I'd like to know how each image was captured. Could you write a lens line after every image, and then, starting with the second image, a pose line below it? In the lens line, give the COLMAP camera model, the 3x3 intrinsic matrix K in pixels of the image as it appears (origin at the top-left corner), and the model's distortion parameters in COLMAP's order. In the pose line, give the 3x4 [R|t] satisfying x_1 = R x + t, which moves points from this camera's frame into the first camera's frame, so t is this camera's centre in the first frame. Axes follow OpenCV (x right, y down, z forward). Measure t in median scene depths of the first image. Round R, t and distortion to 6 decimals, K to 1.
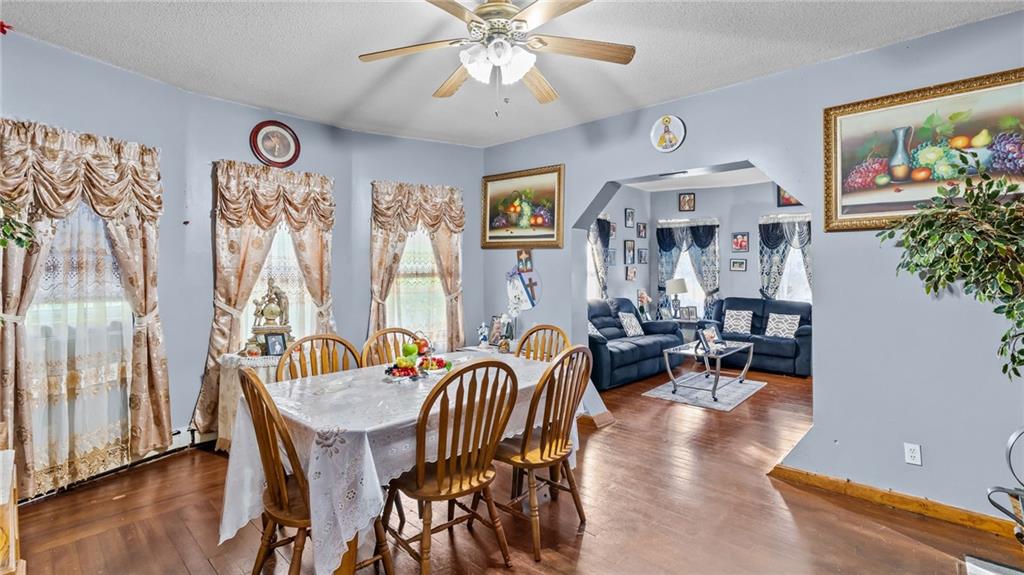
lens RADIAL K [[466.1, 0, 525.0], [0, 466.1, 265.2], [0, 0, 1]] dist [0.001130, 0.000667]
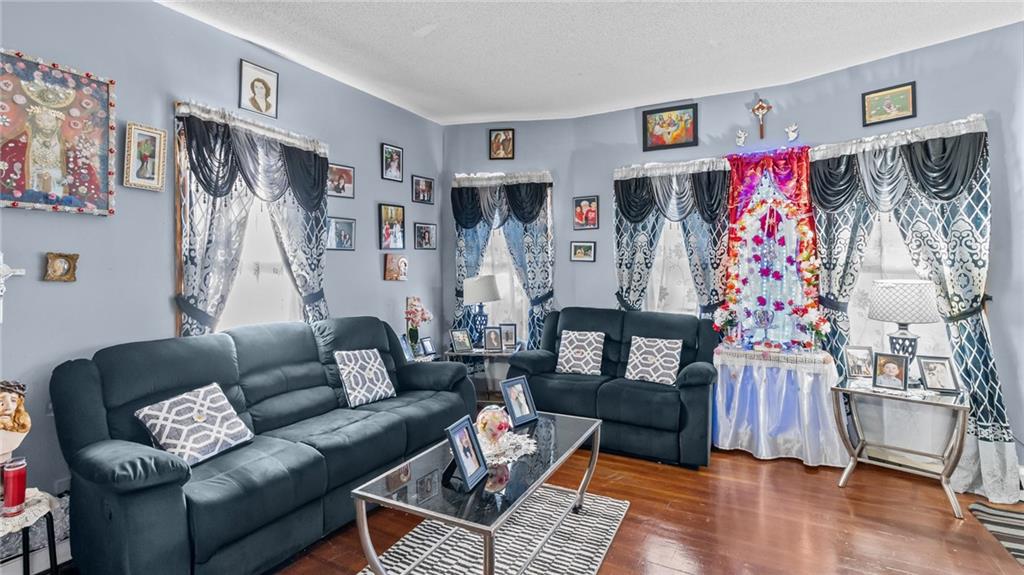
lens RADIAL K [[466.1, 0, 521.7], [0, 466.1, 259.3], [0, 0, 1]] dist [0.001130, 0.000667]
pose [[0.966269, -0.002533, 0.257521, 0.247267], [0.003596, 0.999987, -0.003657, 0.012212], [-0.257509, 0.004460, 0.966266, 0.482805]]
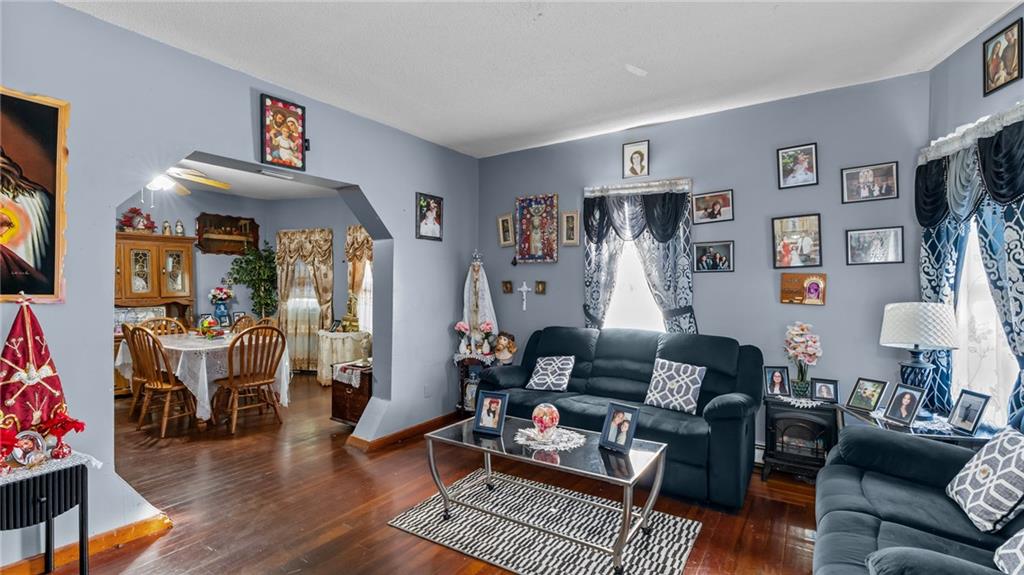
lens RADIAL K [[466.1, 0, 512.9], [0, 466.1, 288.4], [0, 0, 1]] dist [0.001130, 0.000667]
pose [[0.163242, -0.000923, -0.986586, 0.675692], [0.010895, 0.999940, 0.000867, 0.015351], [0.986526, -0.010890, 0.163242, 0.701980]]
